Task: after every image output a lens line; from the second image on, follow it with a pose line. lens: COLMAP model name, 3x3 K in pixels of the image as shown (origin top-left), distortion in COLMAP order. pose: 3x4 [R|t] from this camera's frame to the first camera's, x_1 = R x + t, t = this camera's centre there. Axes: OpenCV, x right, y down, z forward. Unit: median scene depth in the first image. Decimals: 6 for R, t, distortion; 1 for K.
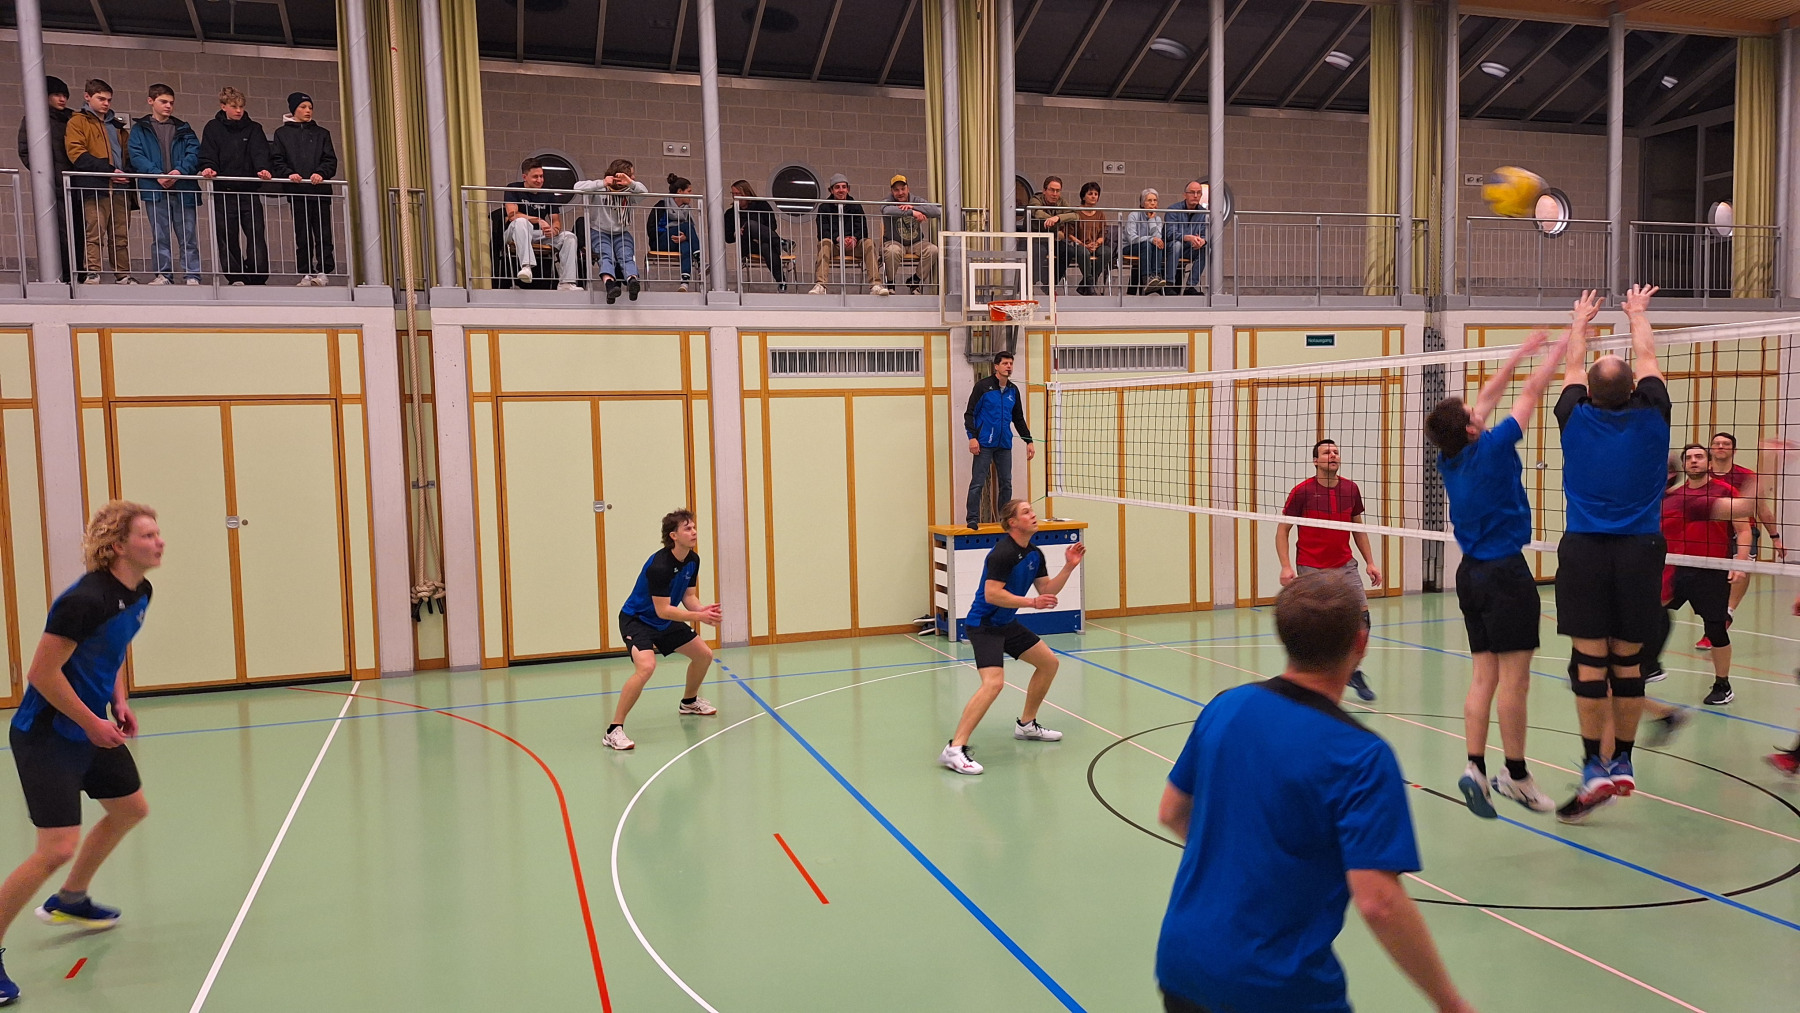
lens RADIAL K [[1256.6, 0, 885.5], [0, 1256.6, 518.6], [0, 0, 1]] dist [0.130085, -0.171975]
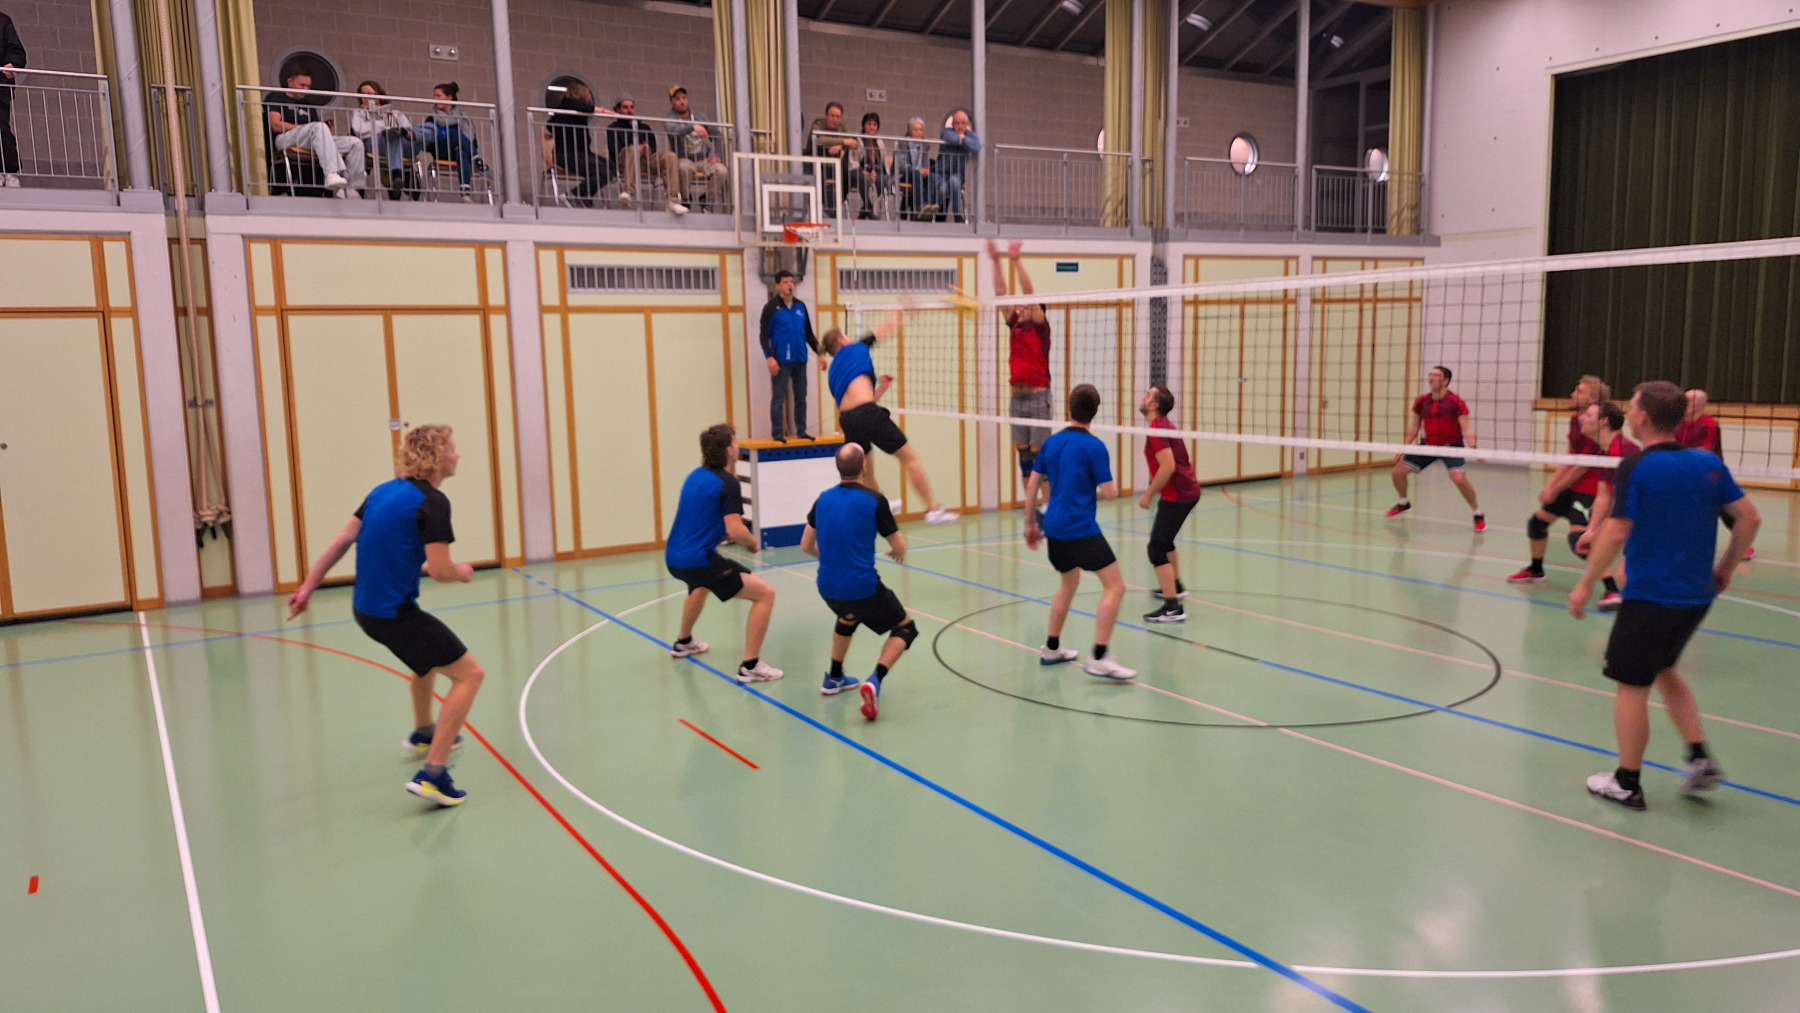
lens RADIAL K [[1264.4, 0, 879.4], [0, 1264.4, 503.1], [0, 0, 1]] dist [0.104965, -0.147546]
pose [[0.971487, -0.026629, 0.235594, -0.091443], [0.013719, 0.998321, 0.056268, 0.000556], [-0.236697, -0.051432, 0.970221, -0.045885]]
